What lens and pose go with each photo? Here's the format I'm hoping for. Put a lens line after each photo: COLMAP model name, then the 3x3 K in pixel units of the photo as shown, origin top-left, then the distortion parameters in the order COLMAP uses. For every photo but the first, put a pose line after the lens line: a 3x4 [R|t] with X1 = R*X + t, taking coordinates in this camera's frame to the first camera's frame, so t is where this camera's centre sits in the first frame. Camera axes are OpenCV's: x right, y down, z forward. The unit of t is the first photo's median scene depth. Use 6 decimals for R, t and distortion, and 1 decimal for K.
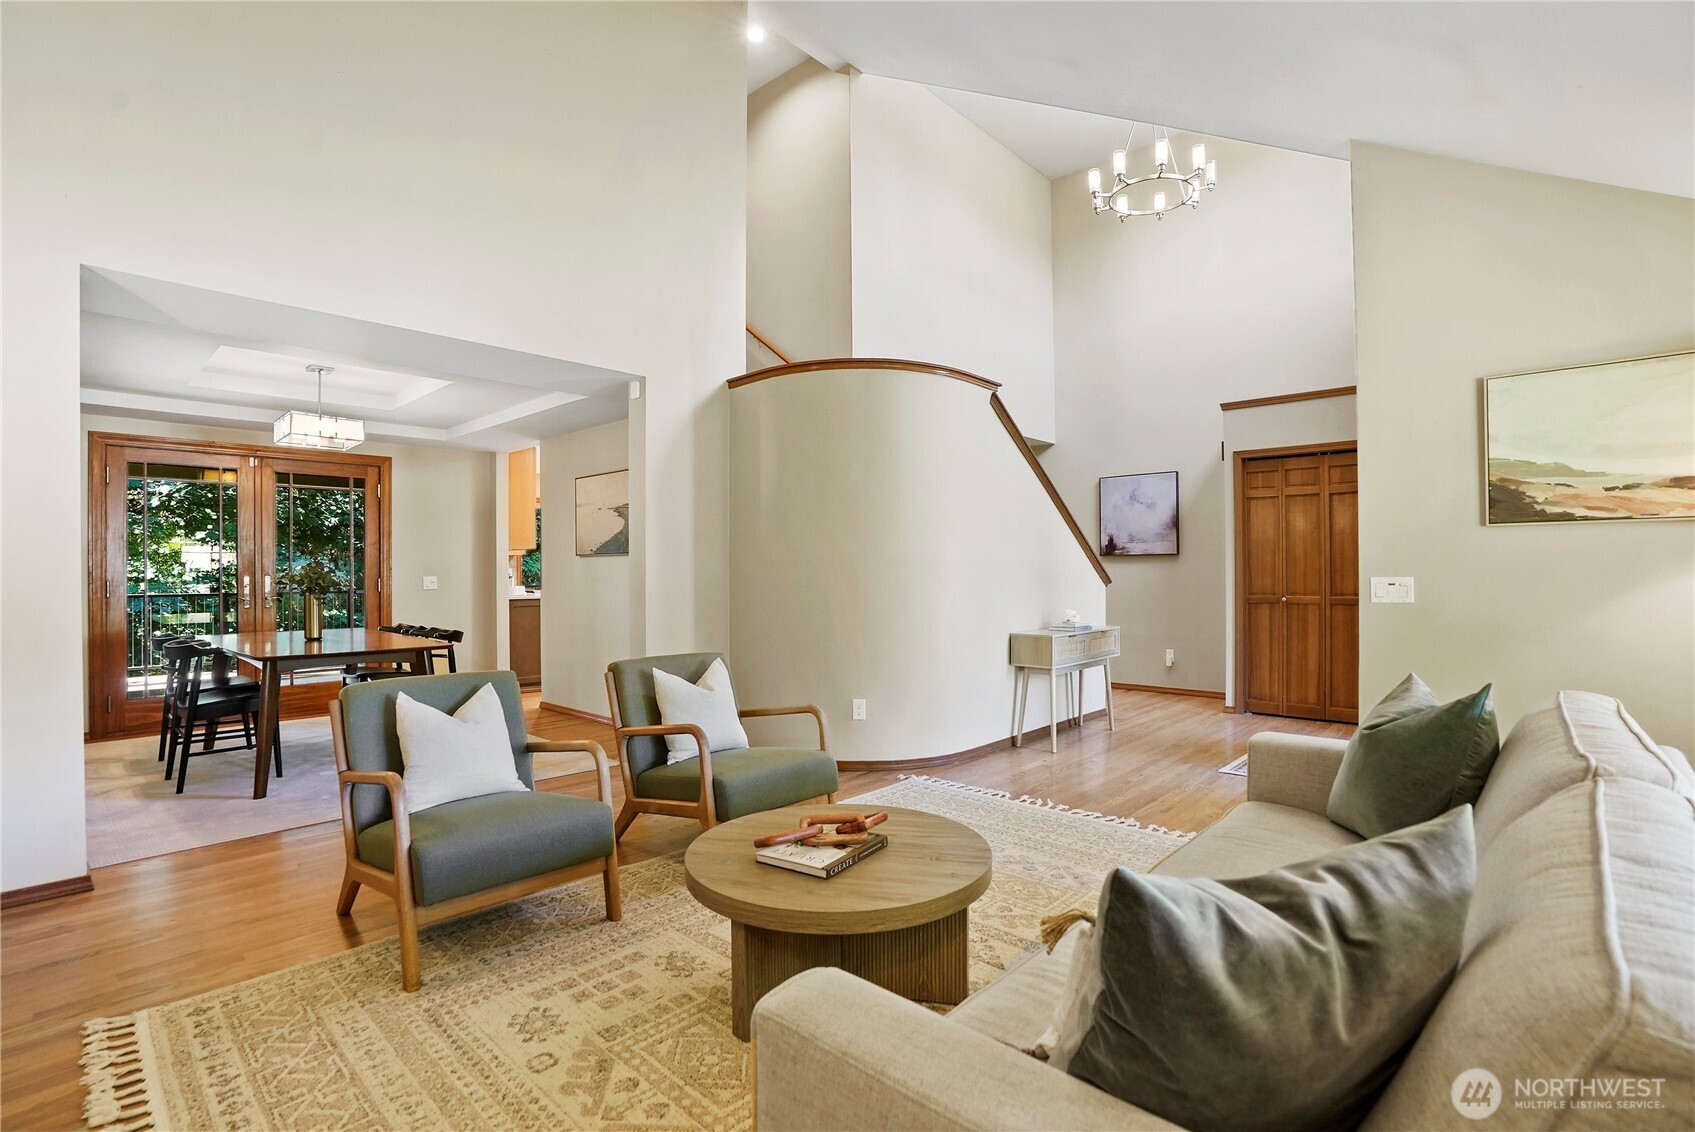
lens RADIAL K [[788.9, 0, 858.0], [0, 788.9, 563.2], [0, 0, 1]] dist [-0.045023, 0.011439]
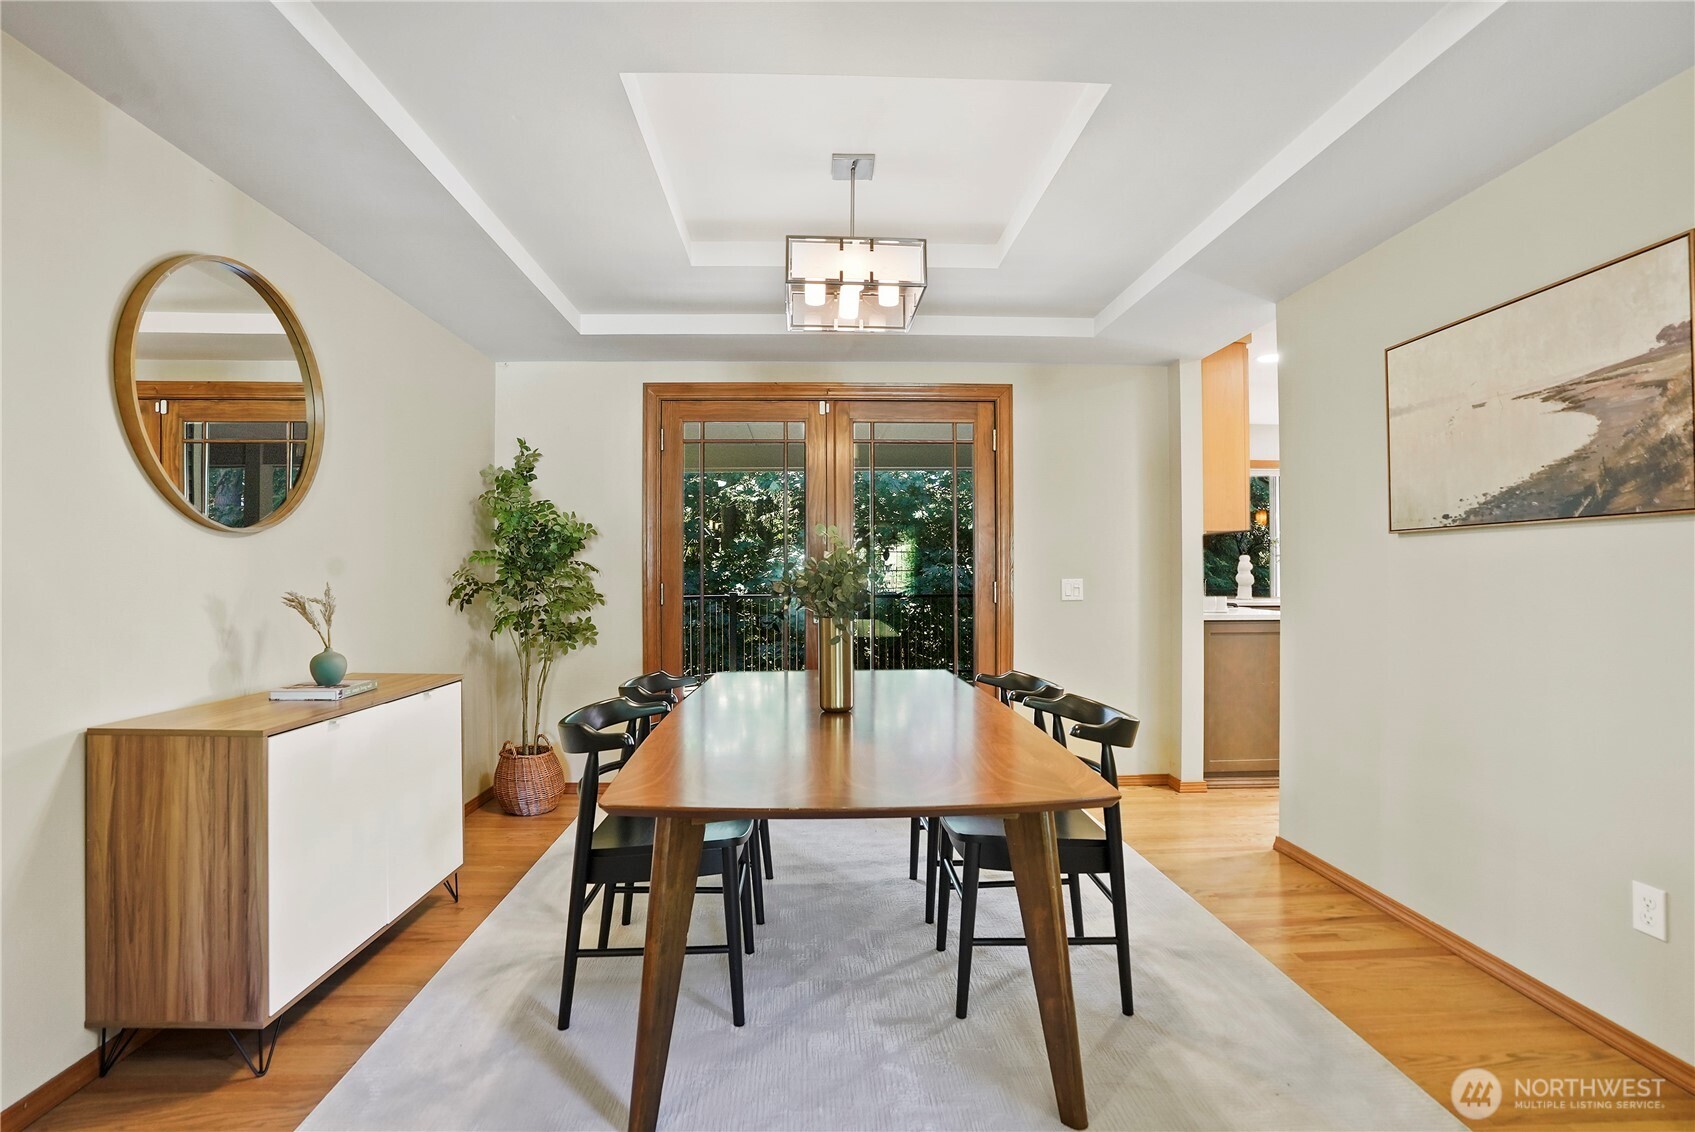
lens RADIAL K [[788.9, 0, 849.0], [0, 788.9, 567.0], [0, 0, 1]] dist [-0.045023, 0.011439]
pose [[0.703075, -0.000109, -0.711116, -0.283238], [0.003008, 0.999991, 0.002820, 0.006331], [0.711110, -0.004122, 0.703069, 0.535263]]
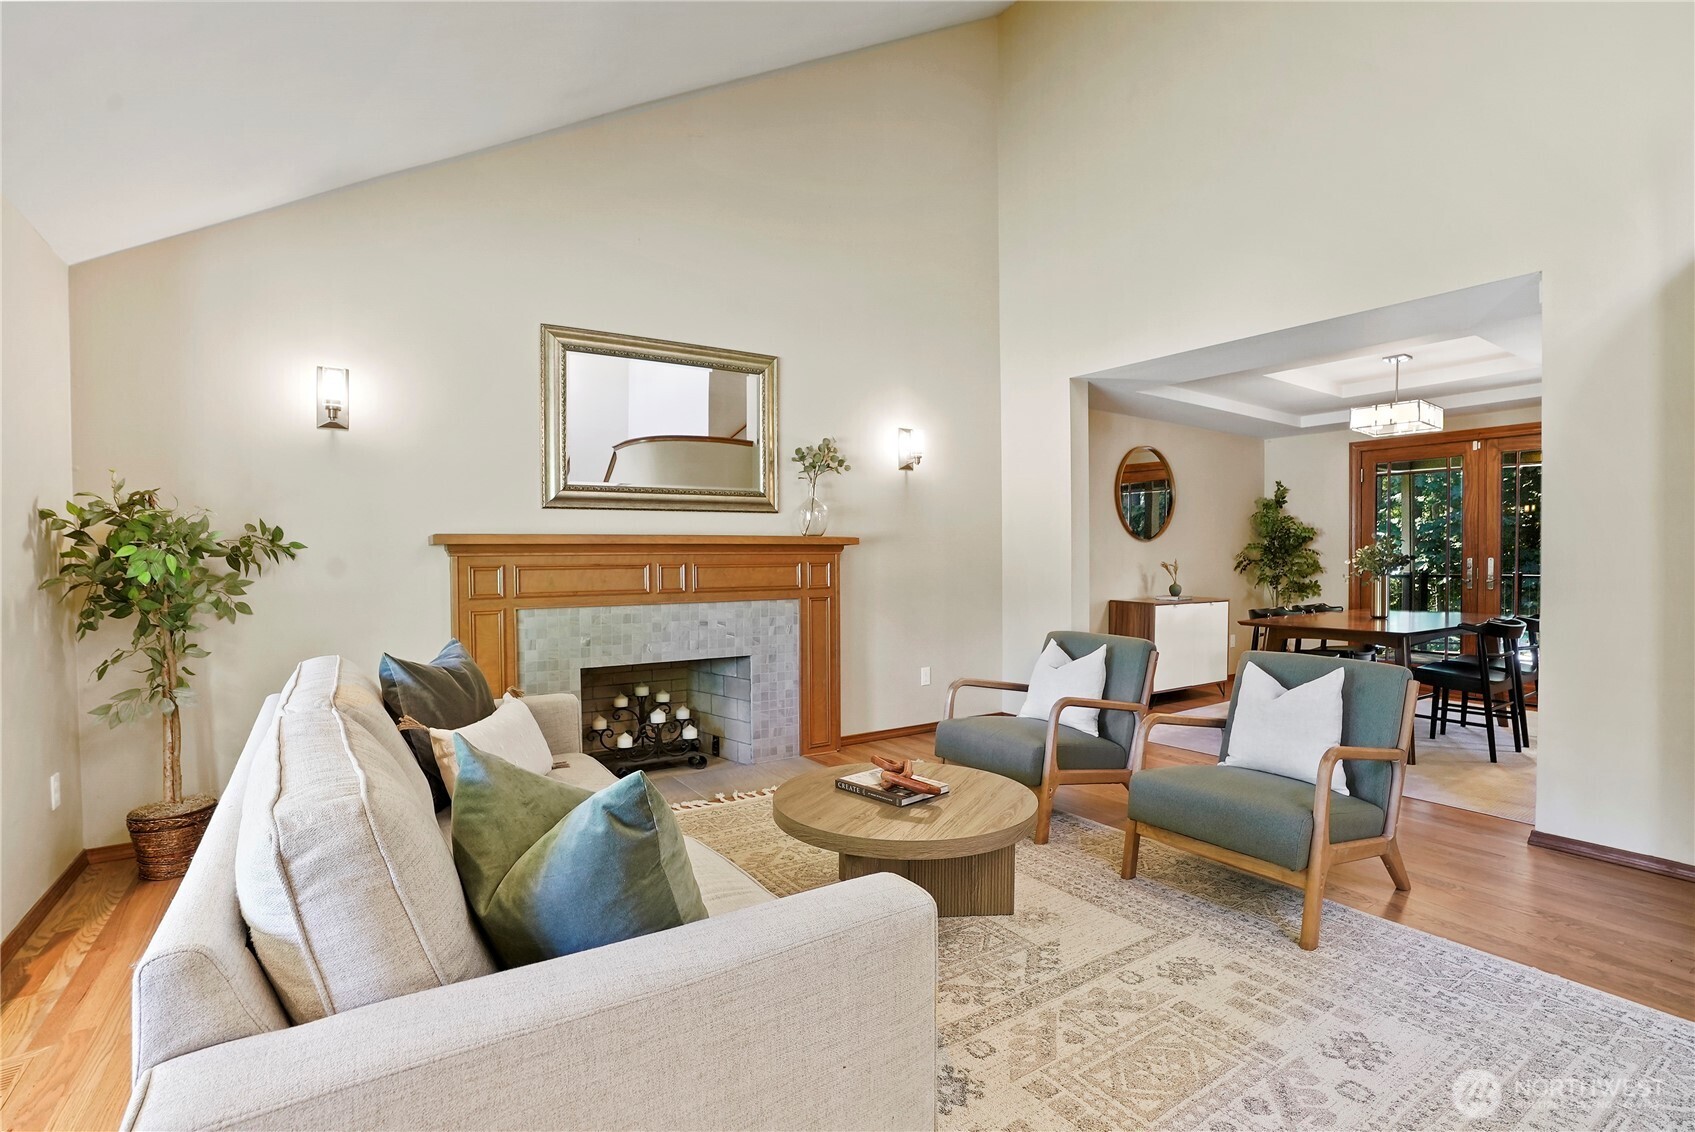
lens RADIAL K [[788.9, 0, 836.3], [0, 788.9, 570.7], [0, 0, 1]] dist [-0.045023, 0.011439]
pose [[-0.253371, 0.025029, -0.967045, 0.411067], [0.011151, 0.999674, 0.022952, 0.001228], [0.967305, -0.004969, -0.253568, 0.444766]]
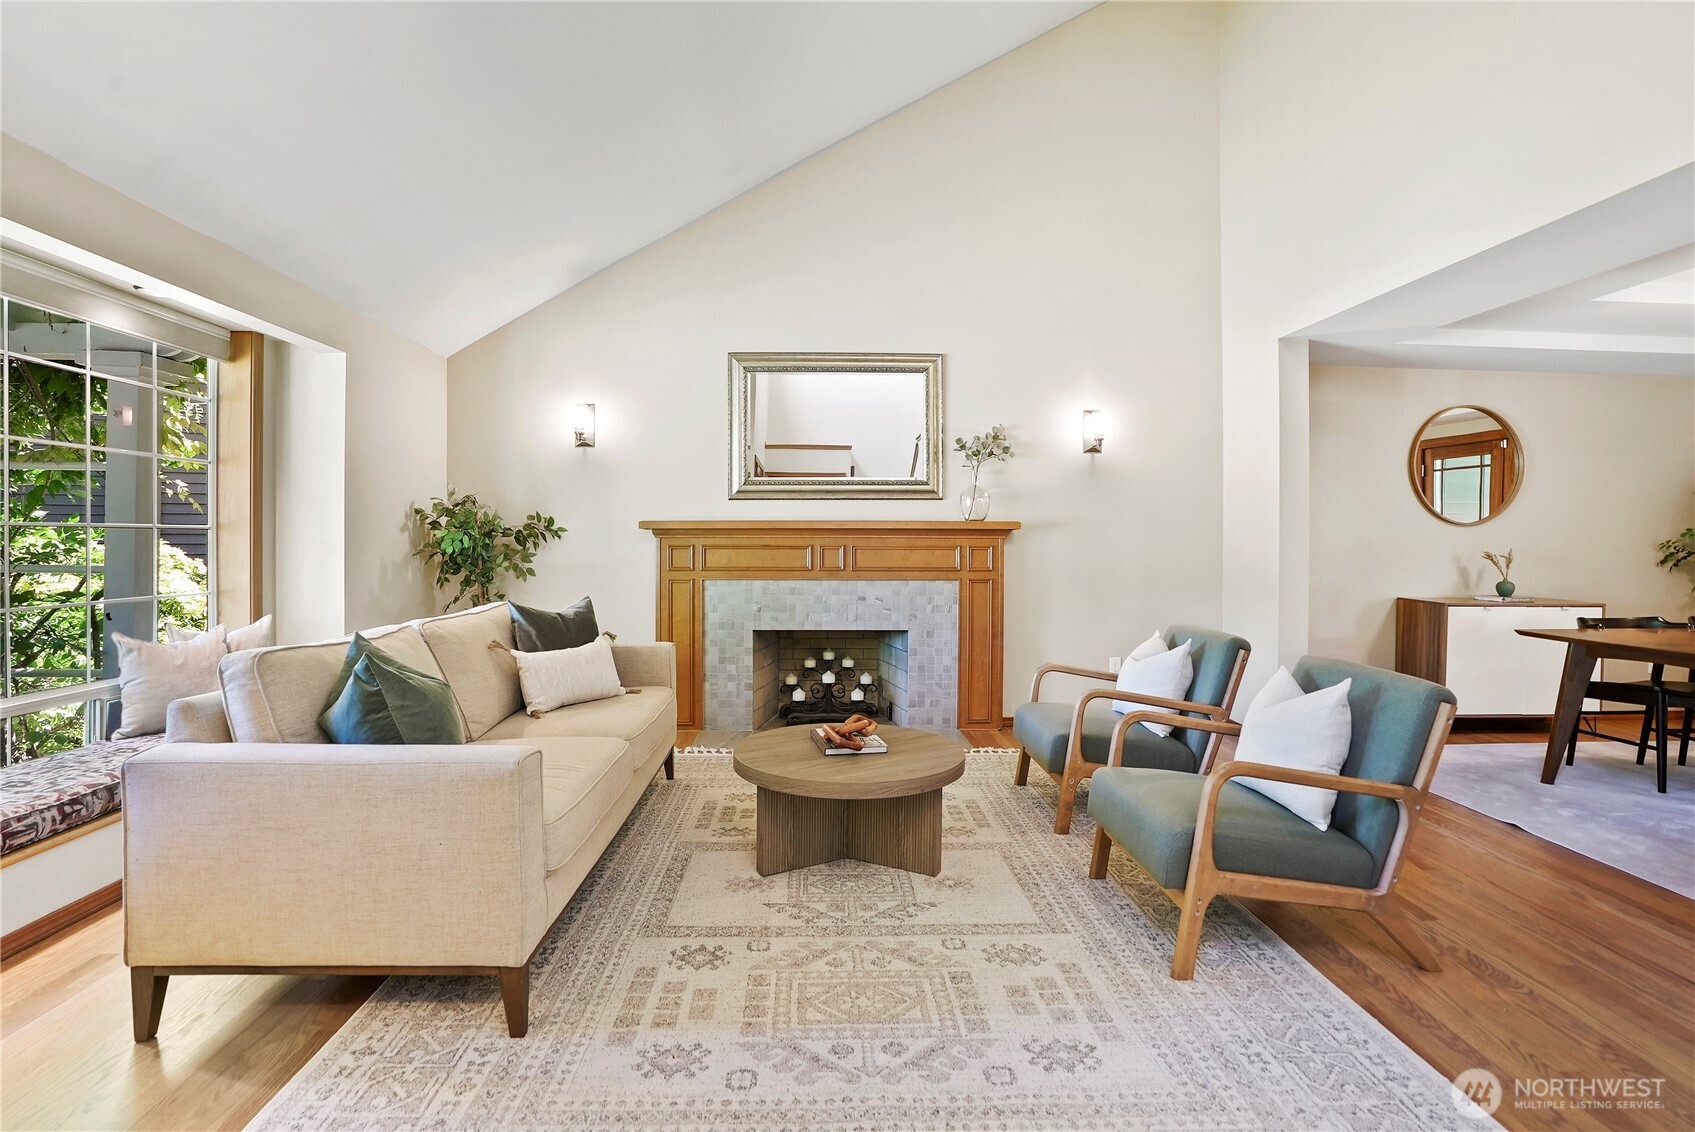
lens RADIAL K [[788.9, 0, 820.3], [0, 788.9, 552.9], [0, 0, 1]] dist [-0.045023, 0.011439]
pose [[-0.726005, 0.013337, -0.687560, 0.337517], [0.004249, 0.999880, 0.014909, 0.004706], [0.687677, 0.007903, -0.725974, 0.710919]]
